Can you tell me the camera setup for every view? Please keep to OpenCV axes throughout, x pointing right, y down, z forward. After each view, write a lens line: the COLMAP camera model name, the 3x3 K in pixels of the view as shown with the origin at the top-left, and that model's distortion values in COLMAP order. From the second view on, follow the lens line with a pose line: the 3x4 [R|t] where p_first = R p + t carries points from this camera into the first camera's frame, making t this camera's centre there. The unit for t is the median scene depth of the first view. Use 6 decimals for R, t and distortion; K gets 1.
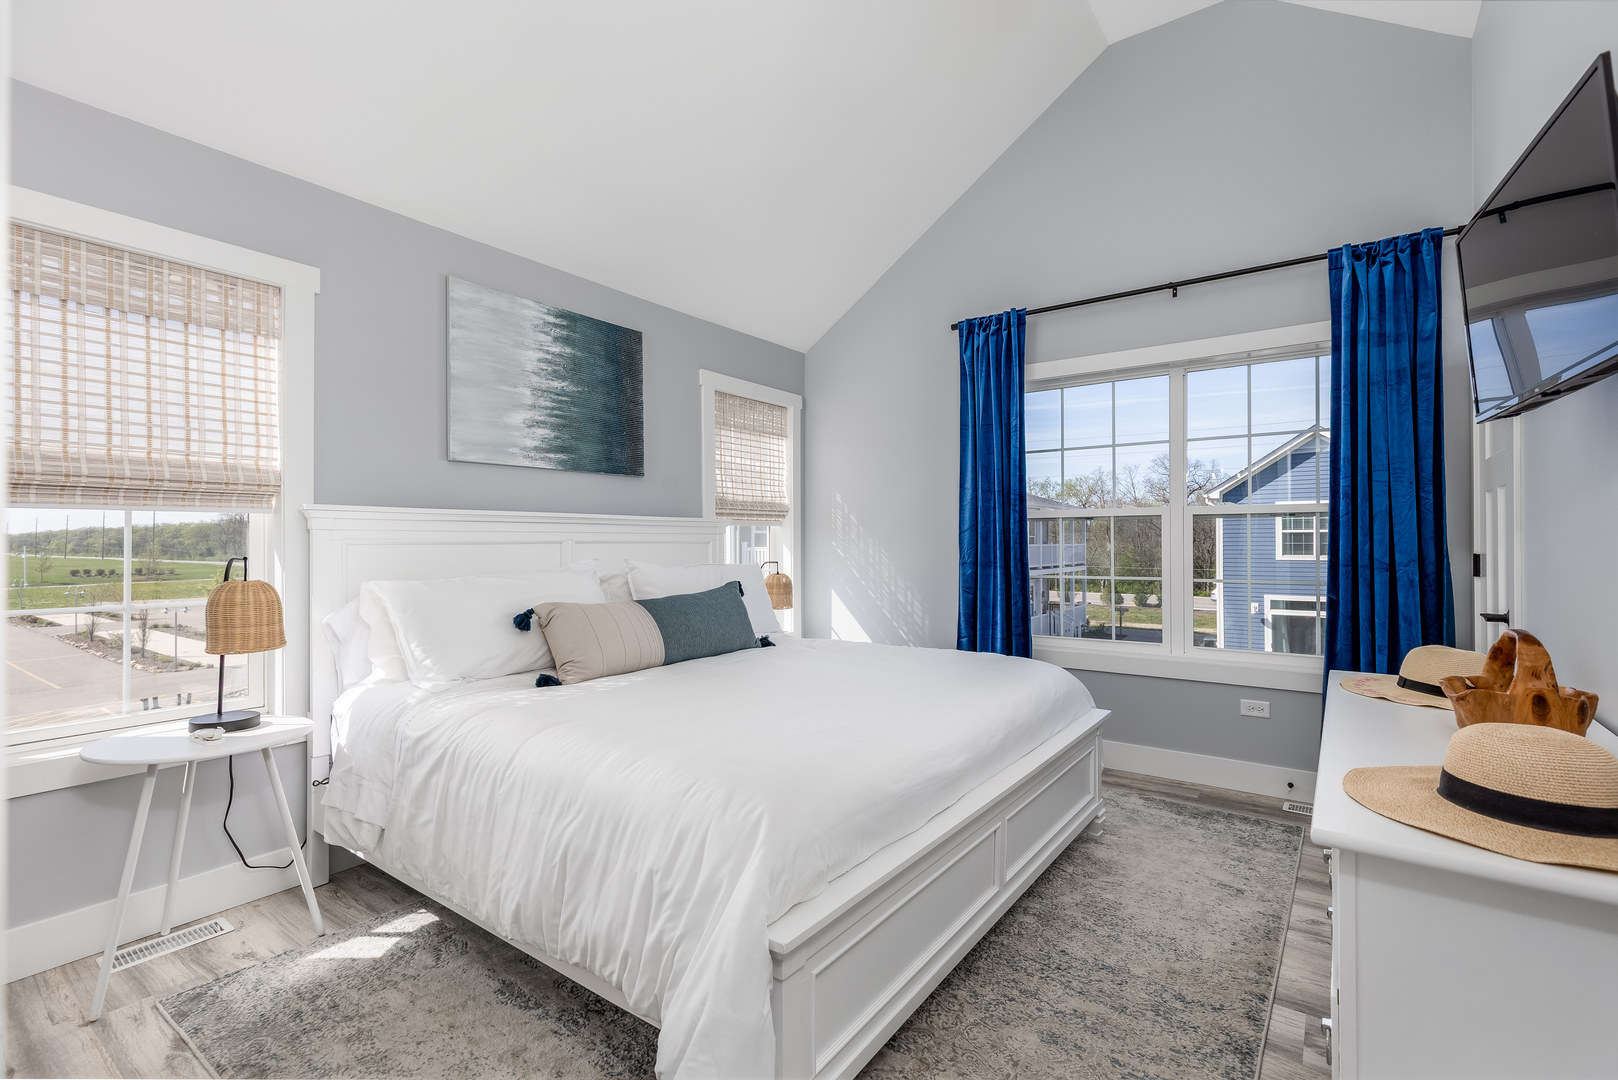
lens RADIAL K [[729.7, 0, 815.0], [0, 729.7, 543.1], [0, 0, 1]] dist [0.000326, -0.001008]
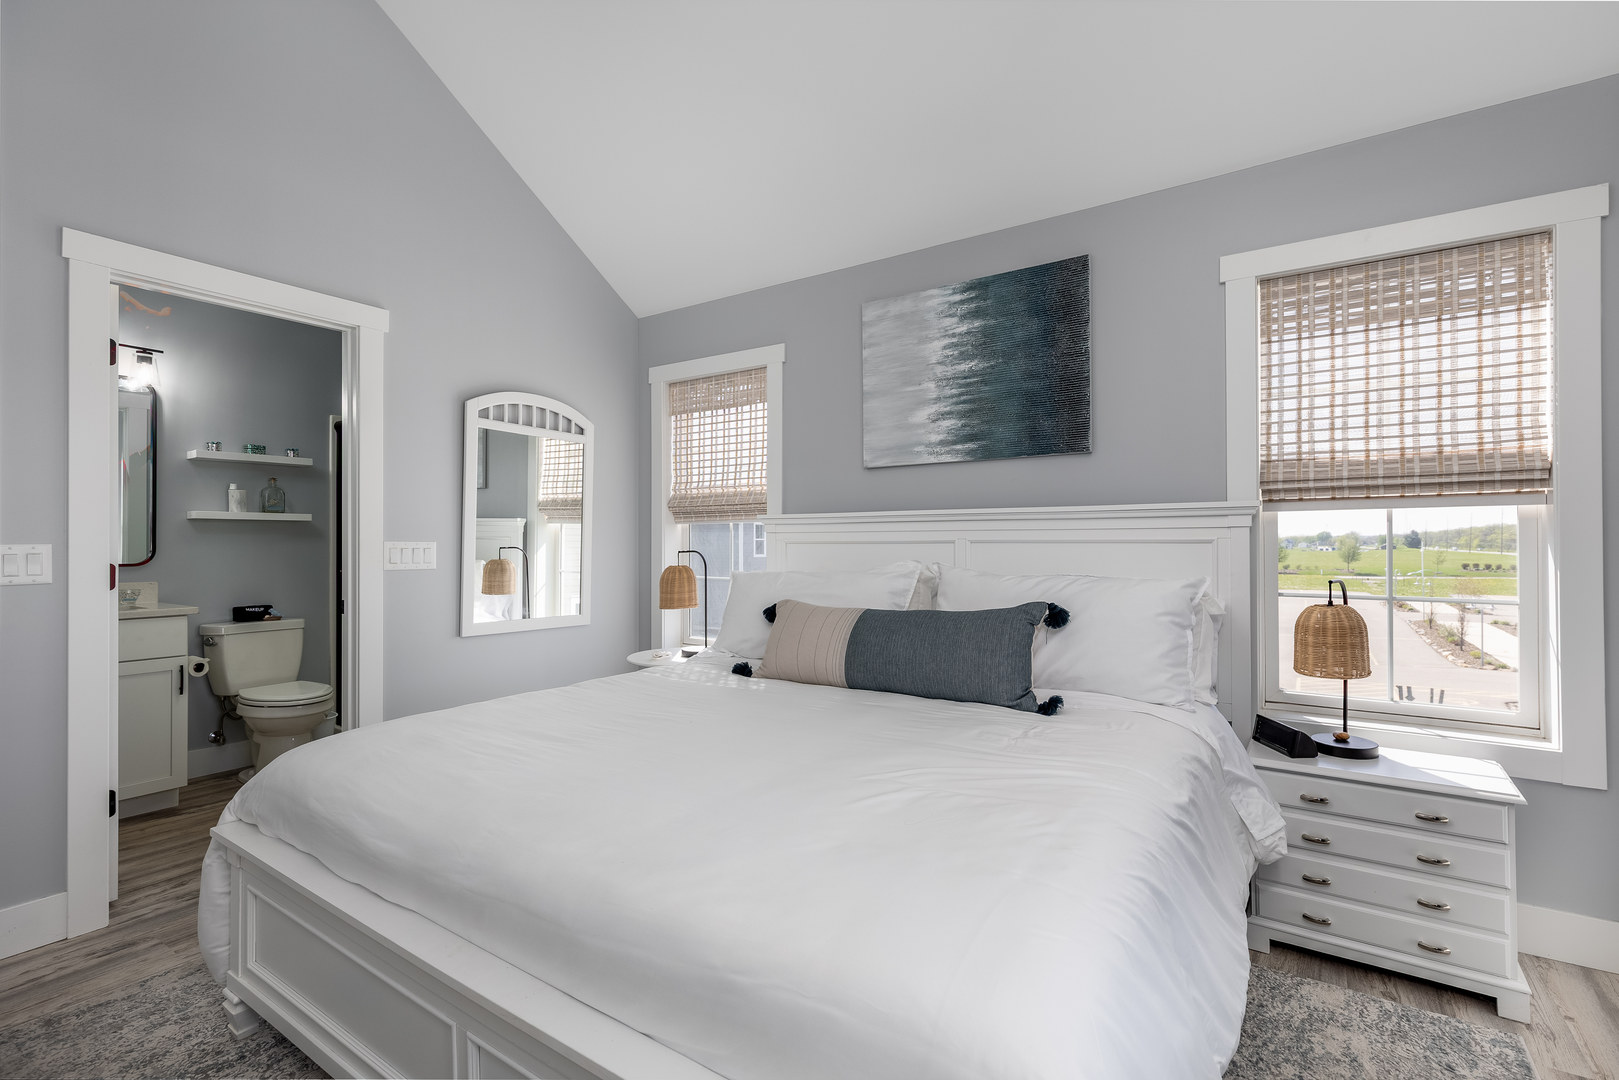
lens RADIAL K [[730.1, 0, 825.1], [0, 730.1, 538.7], [0, 0, 1]] dist [0.000326, -0.001008]
pose [[0.047108, -0.002652, -0.998886, 0.545418], [0.003764, 0.999990, -0.002477, -0.003314], [0.998883, -0.003643, 0.047117, 0.793371]]
